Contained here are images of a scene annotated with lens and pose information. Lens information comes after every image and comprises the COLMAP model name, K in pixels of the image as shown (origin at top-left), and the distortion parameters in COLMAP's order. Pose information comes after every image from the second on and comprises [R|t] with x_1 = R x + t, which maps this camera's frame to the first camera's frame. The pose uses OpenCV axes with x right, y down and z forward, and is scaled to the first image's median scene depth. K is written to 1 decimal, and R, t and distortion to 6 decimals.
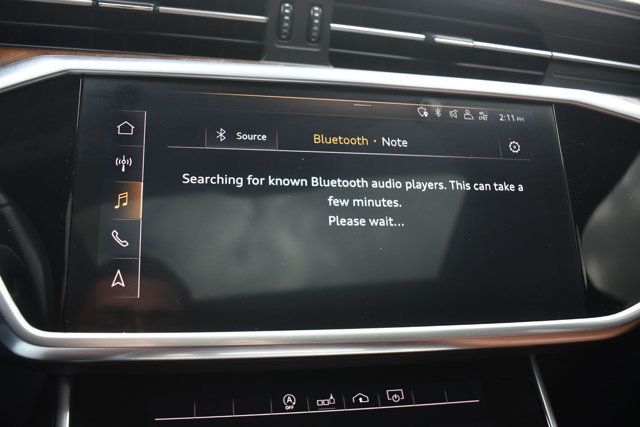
lens RADIAL K [[600.6, 0, 320.7], [0, 600.6, 212.8], [0, 0, 1]] dist [-0.071188, 0.000000]
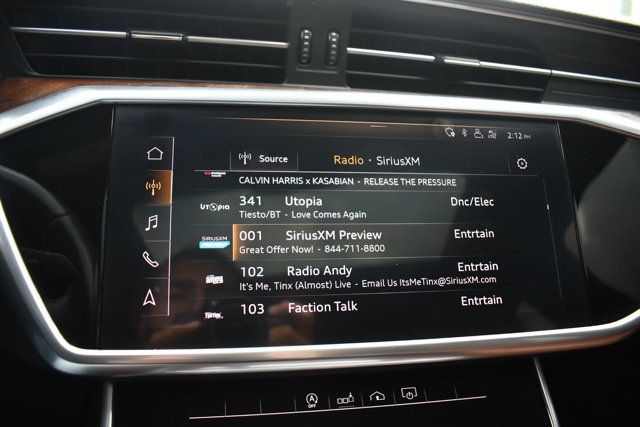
lens RADIAL K [[497.4, 0, 319.6], [0, 497.4, 214.2], [0, 0, 1]] dist [-0.091262, 0.012010]
pose [[0.999096, -0.007900, -0.041769, 0.001655], [0.009224, 0.999458, 0.031605, -0.051165], [0.041497, -0.031962, 0.998627, 0.113402]]
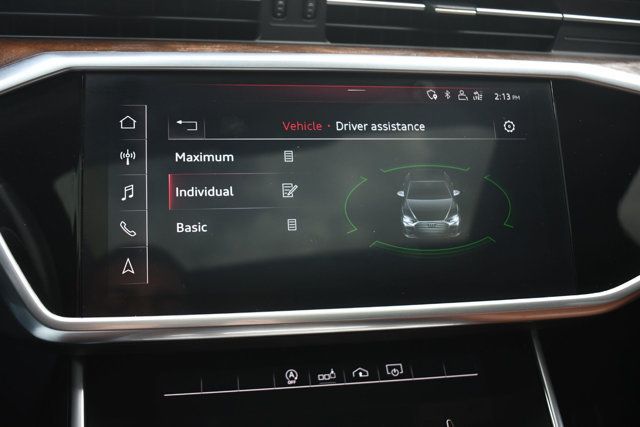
lens RADIAL K [[709.8, 0, 318.2], [0, 709.8, 215.0], [0, 0, 1]] dist [-0.048669, 0.000000]
pose [[0.999393, -0.017805, -0.029947, 0.035813], [0.020103, 0.996727, 0.078296, -0.061060], [0.028455, -0.078850, 0.996480, -0.209902]]
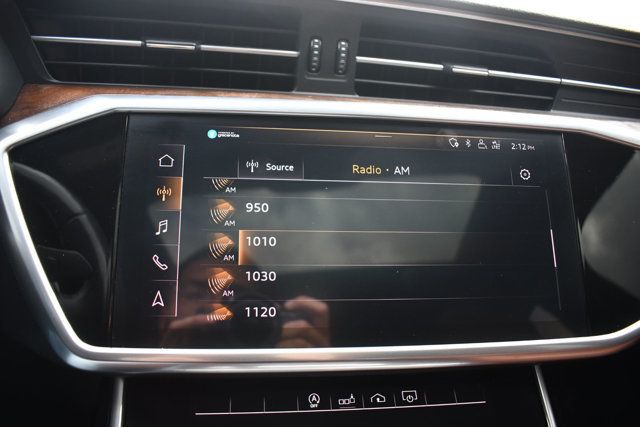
lens RADIAL K [[497.4, 0, 318.6], [0, 497.4, 215.9], [0, 0, 1]] dist [-0.091262, 0.012010]
pose [[0.996878, 0.010812, -0.078218, 0.024427], [-0.007671, 0.999157, 0.040340, -0.068116], [0.078588, -0.039614, 0.996120, 0.089688]]
